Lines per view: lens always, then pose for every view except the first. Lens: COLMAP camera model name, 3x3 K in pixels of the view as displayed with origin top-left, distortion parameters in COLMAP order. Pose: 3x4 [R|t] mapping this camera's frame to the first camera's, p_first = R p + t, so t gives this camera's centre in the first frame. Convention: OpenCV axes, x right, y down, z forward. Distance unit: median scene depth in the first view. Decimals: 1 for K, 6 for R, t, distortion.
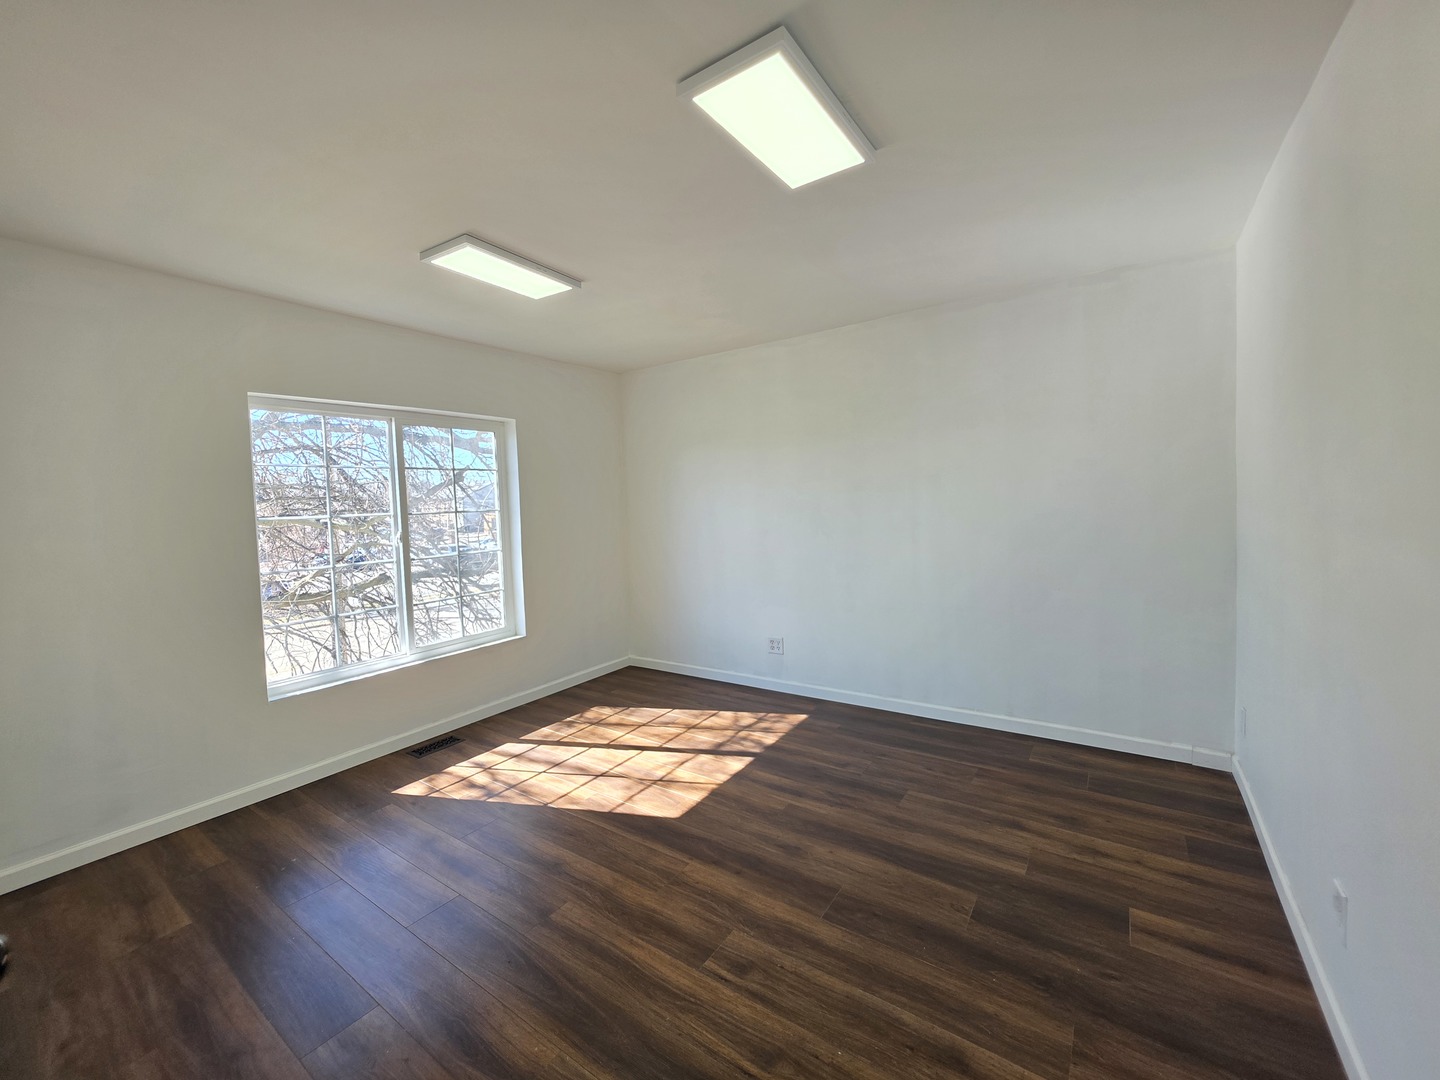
lens RADIAL K [[576.6, 0, 715.6], [0, 576.6, 531.9], [0, 0, 1]] dist [0.008939, -0.003189]
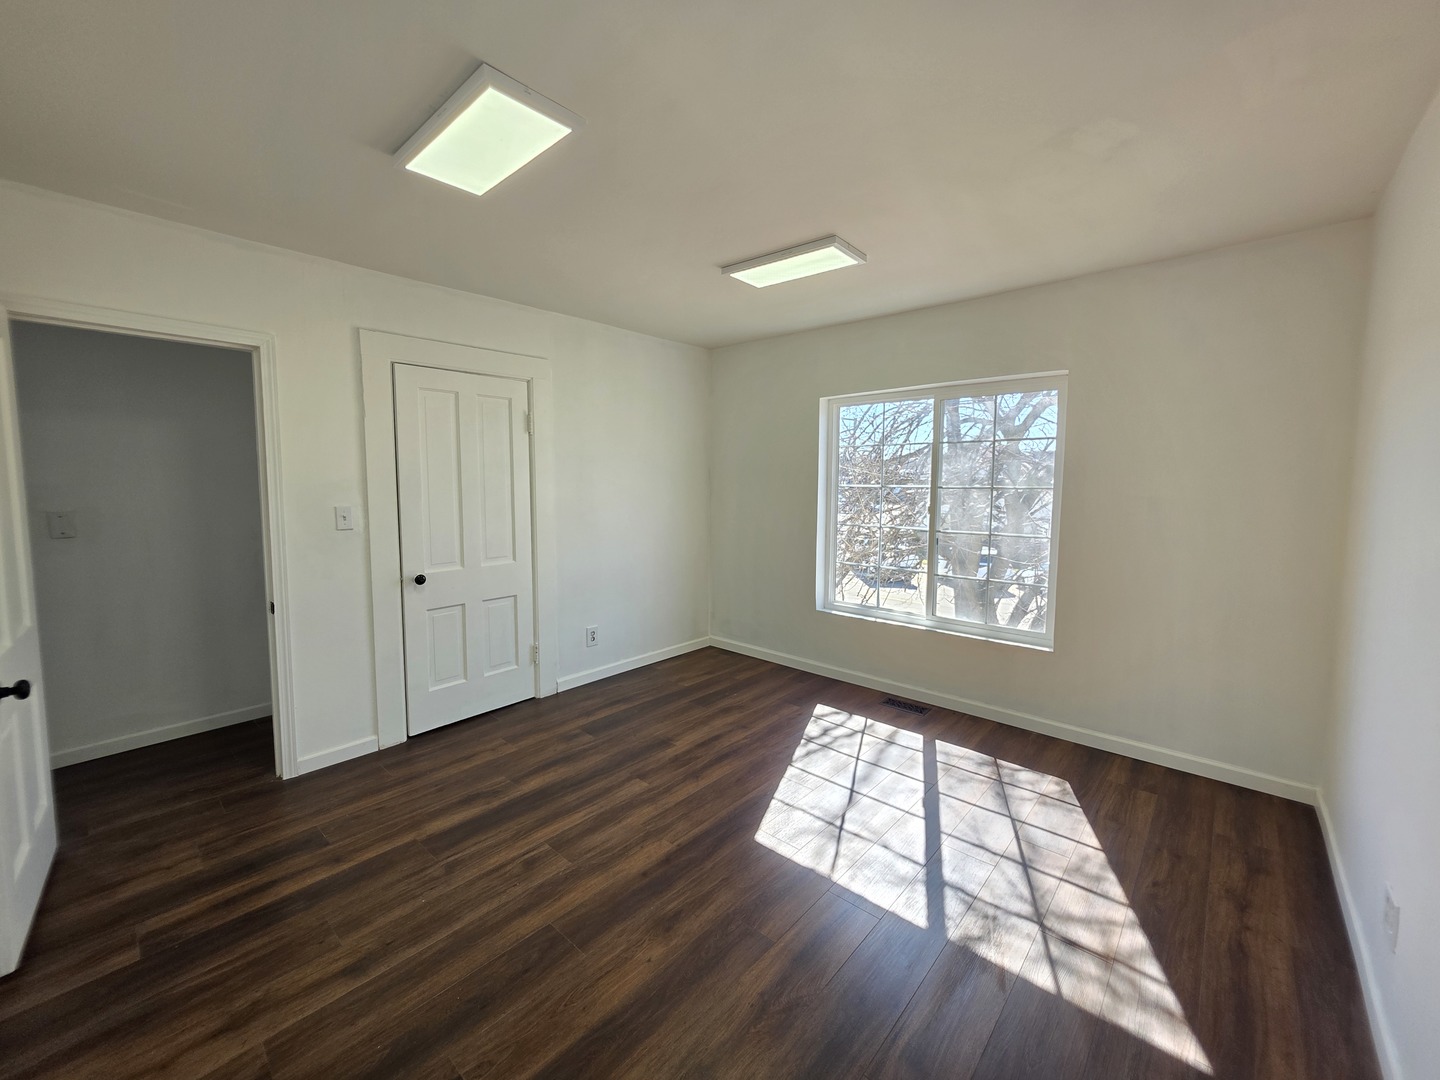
lens RADIAL K [[576.6, 0, 715.7], [0, 576.6, 537.3], [0, 0, 1]] dist [0.008939, -0.003189]
pose [[-0.125156, 0.135230, -0.982878, 0.648324], [-0.049795, 0.988563, 0.142353, -0.084359], [0.990887, 0.066759, -0.116991, 0.855296]]
